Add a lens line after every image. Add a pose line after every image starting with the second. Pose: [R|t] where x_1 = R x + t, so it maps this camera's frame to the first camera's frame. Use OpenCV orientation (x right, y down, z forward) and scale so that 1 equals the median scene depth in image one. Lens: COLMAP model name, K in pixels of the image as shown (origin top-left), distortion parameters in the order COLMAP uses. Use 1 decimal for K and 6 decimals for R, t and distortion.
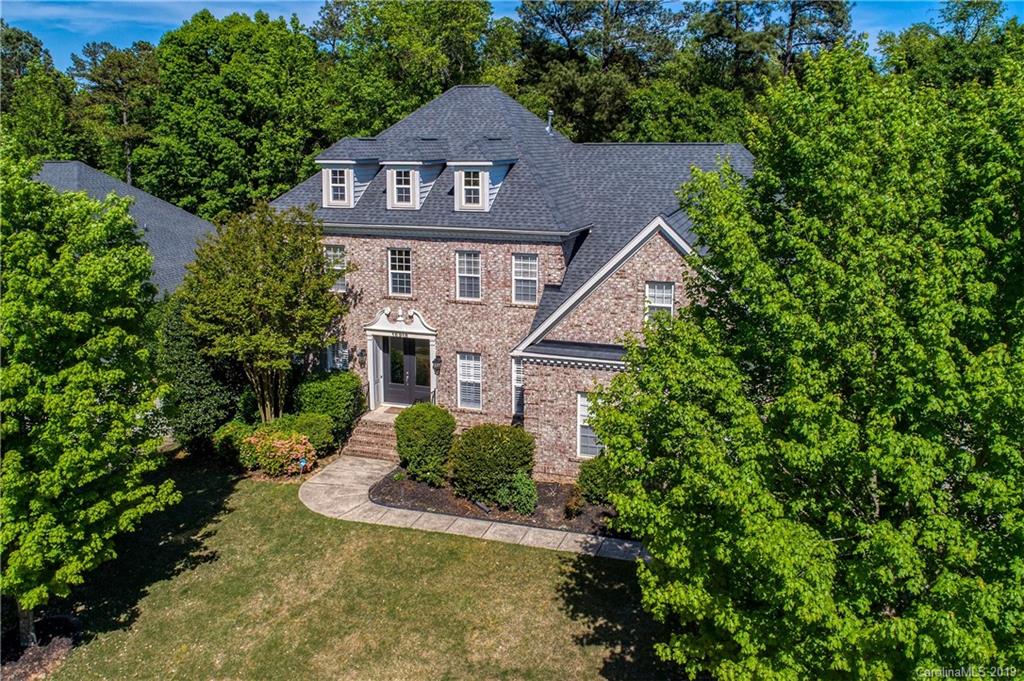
lens RADIAL K [[745.7, 0, 520.6], [0, 745.7, 336.6], [0, 0, 1]] dist [0.007247, -0.004305]
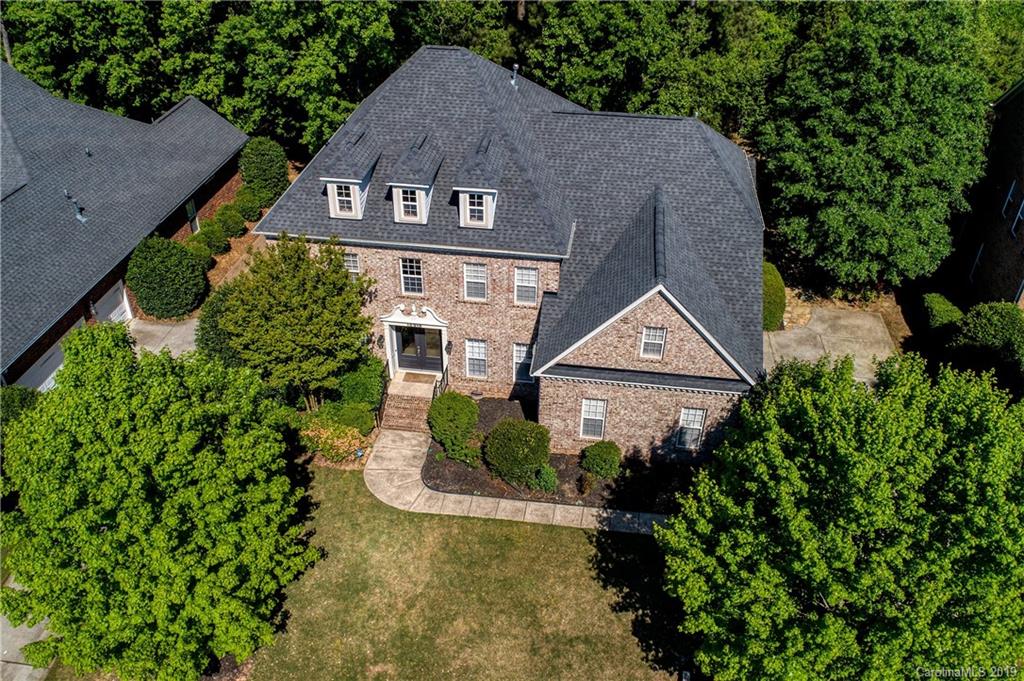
lens RADIAL K [[686.3, 0, 505.1], [0, 686.3, 343.4], [0, 0, 1]] dist [-0.003127, 0.001214]
pose [[0.985246, -0.090881, 0.145021, -0.184796], [0.026738, 0.918692, 0.394070, -0.405961], [-0.169043, -0.384378, 0.907567, -0.009549]]
